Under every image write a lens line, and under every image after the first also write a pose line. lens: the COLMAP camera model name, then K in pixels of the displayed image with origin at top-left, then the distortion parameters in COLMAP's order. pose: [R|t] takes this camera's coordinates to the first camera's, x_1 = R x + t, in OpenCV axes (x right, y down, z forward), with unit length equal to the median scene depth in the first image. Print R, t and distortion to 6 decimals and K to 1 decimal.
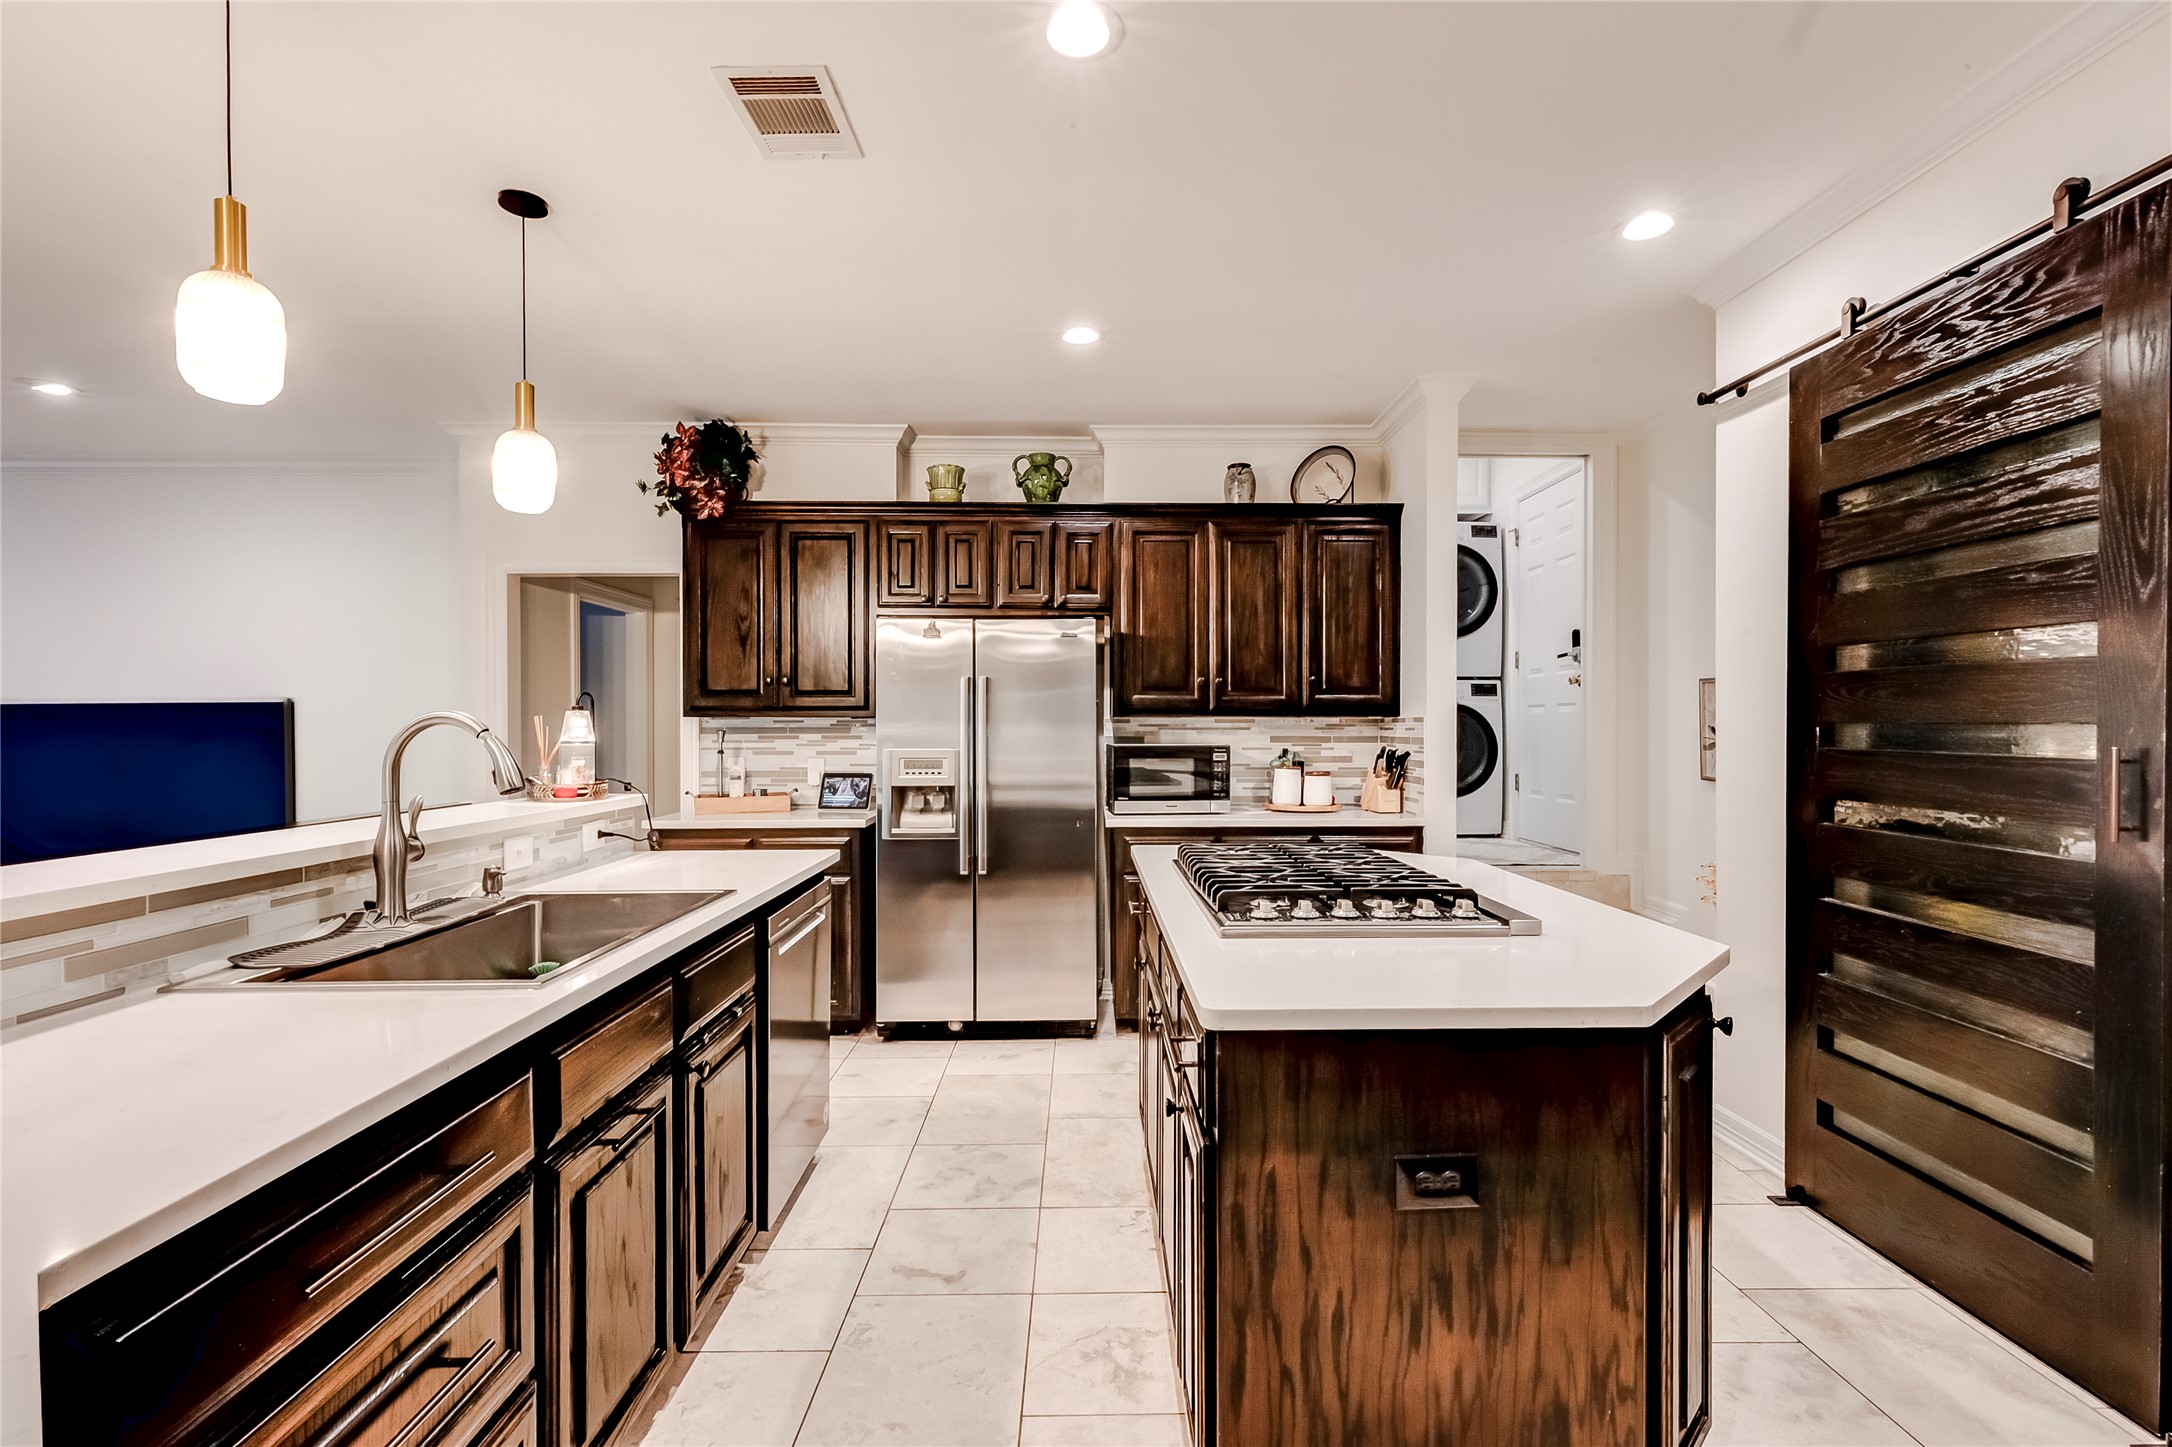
lens RADIAL K [[985.8, 0, 1093.4], [0, 985.8, 726.8], [0, 0, 1]] dist [0.007058, -0.001196]
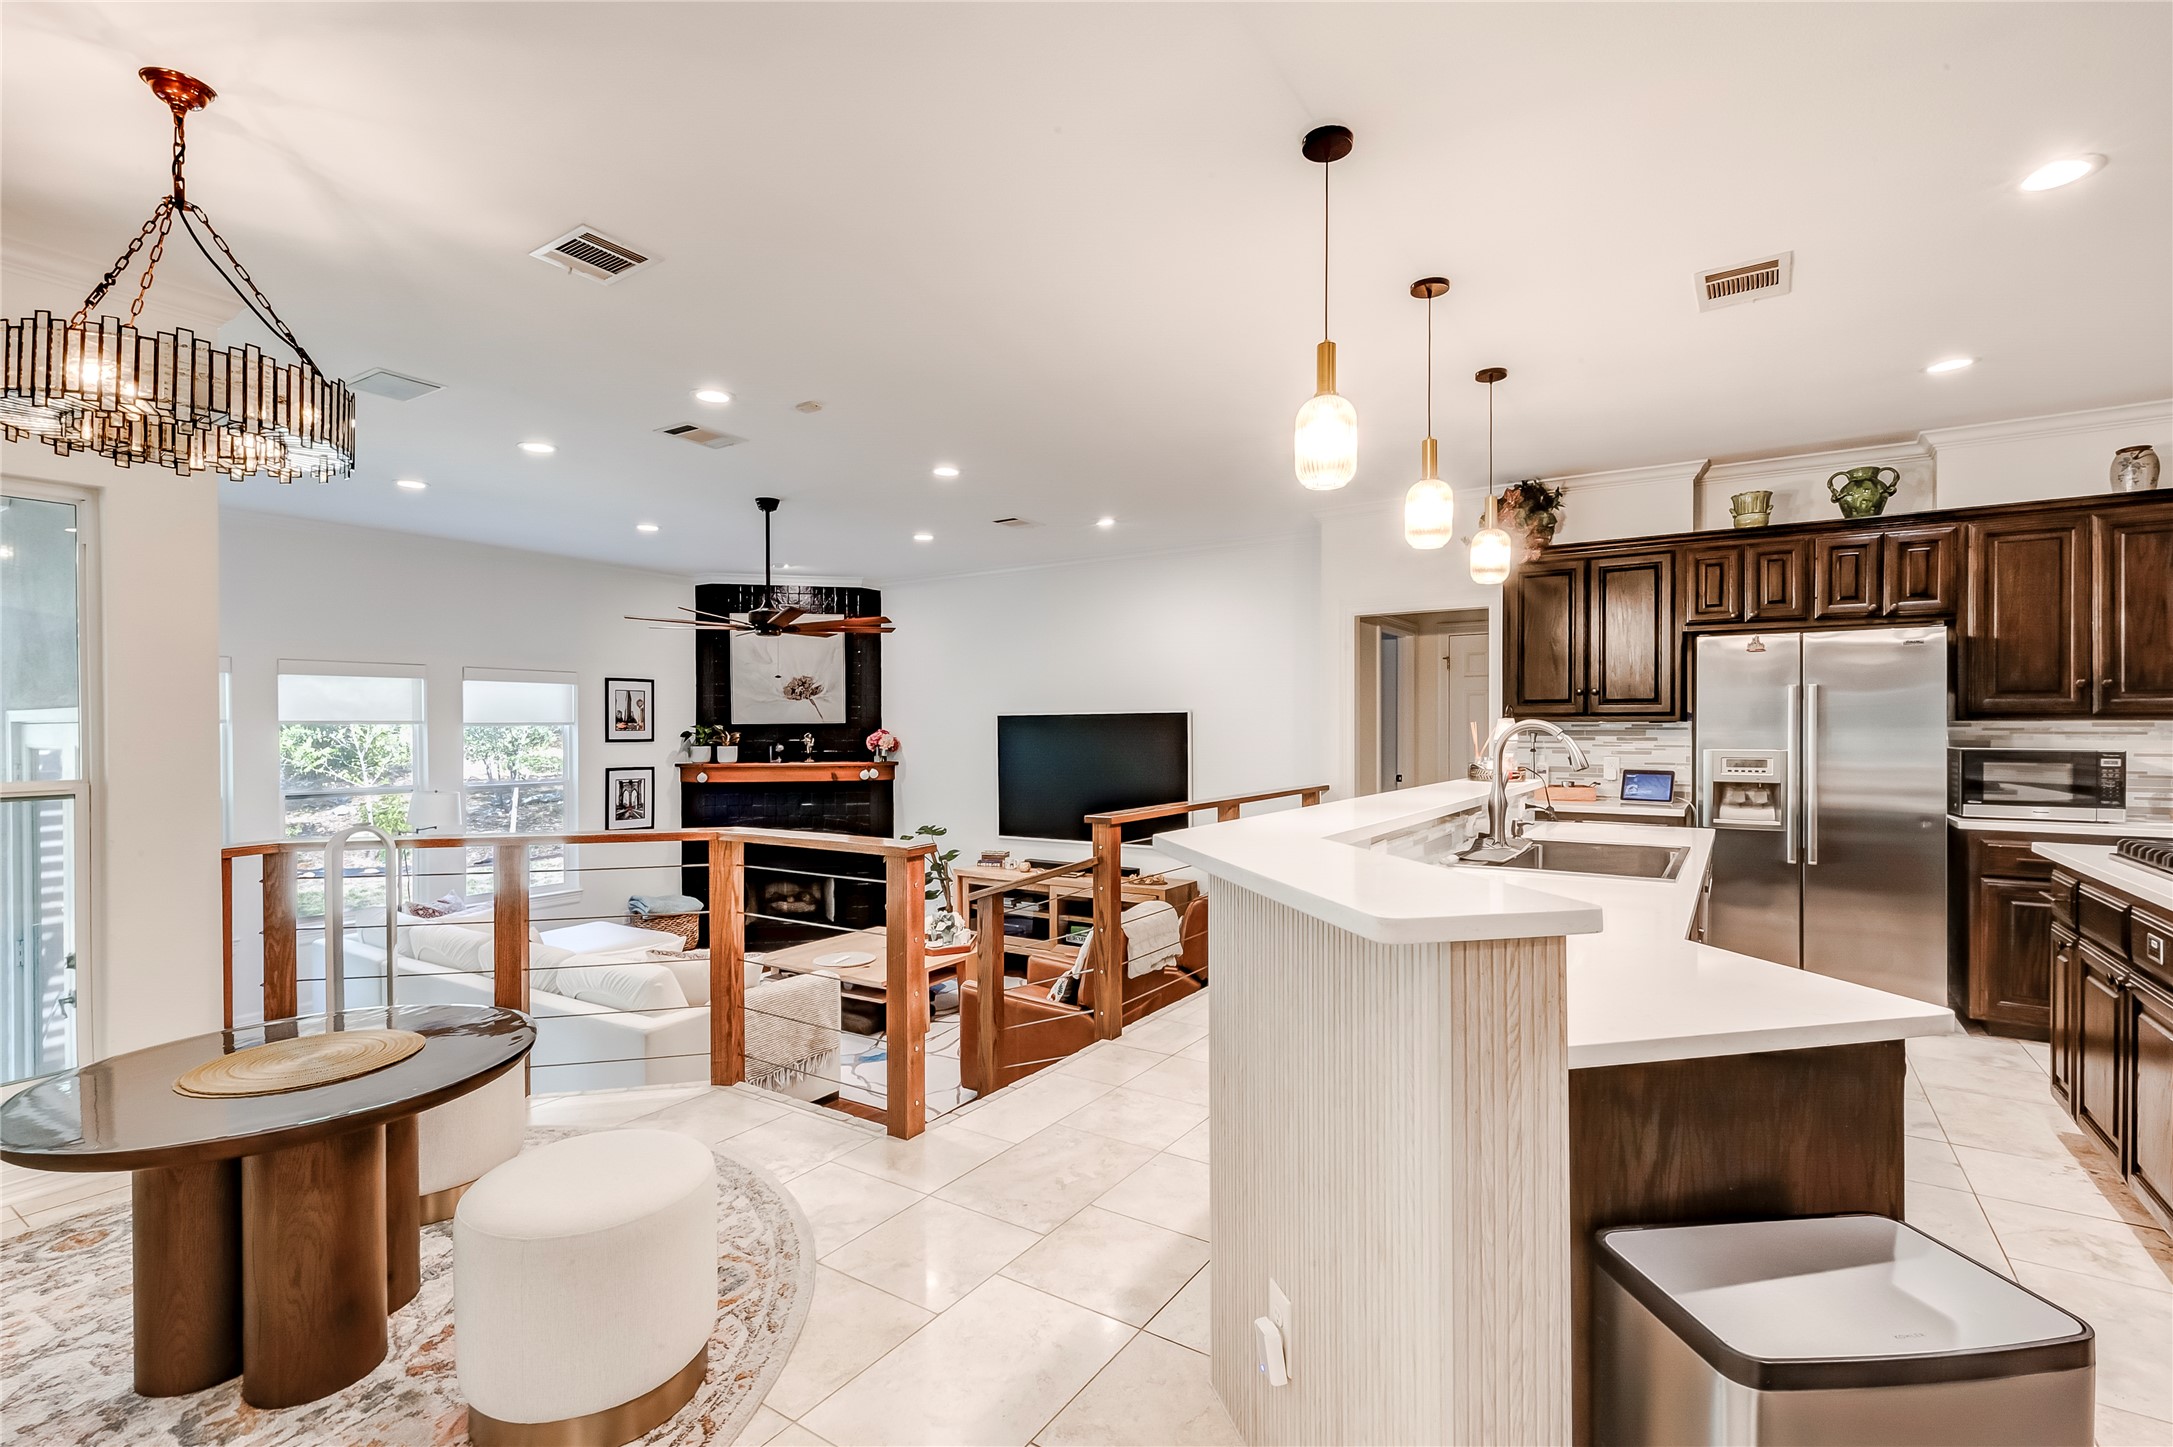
lens RADIAL K [[986.2, 0, 1089.9], [0, 986.2, 724.2], [0, 0, 1]] dist [0.007058, -0.001196]
pose [[0.827930, -0.000551, -0.560831, -0.145954], [-0.003463, 0.999975, -0.006095, 0.002394], [0.560820, 0.006988, 0.827908, -0.330555]]
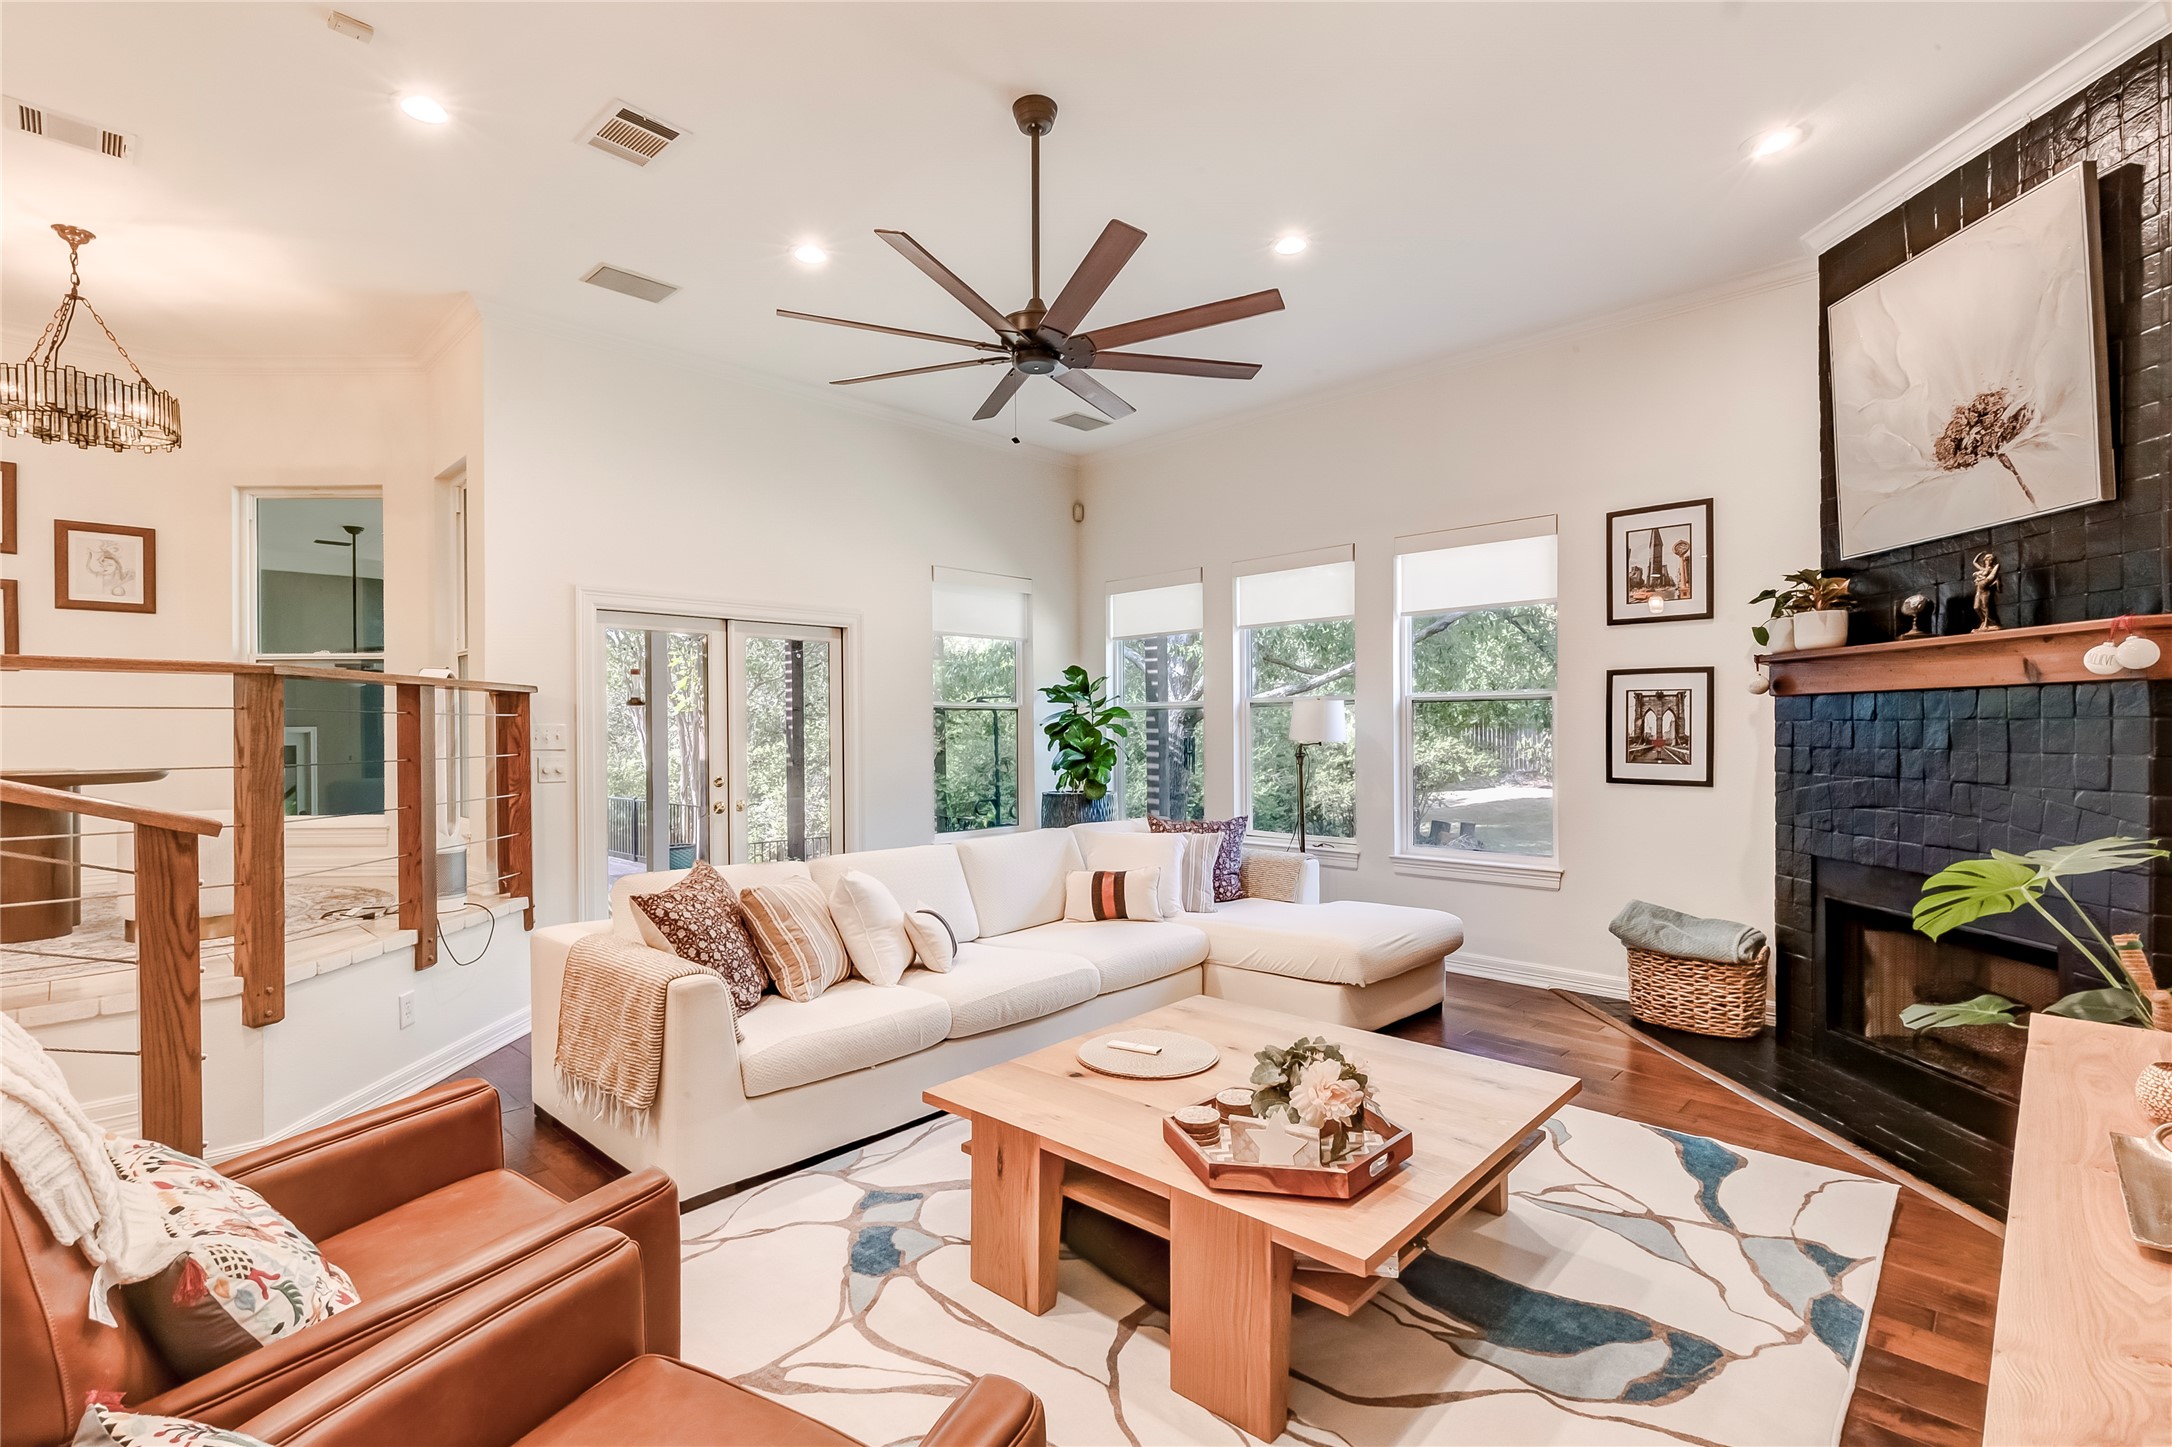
lens RADIAL K [[985.8, 0, 1062.4], [0, 985.8, 728.6], [0, 0, 1]] dist [0.007058, -0.001196]
pose [[-0.707349, 0.010944, -0.706780, -0.786906], [0.006767, 0.999939, 0.008711, 0.131382], [0.706832, 0.001379, -0.707380, 1.089479]]
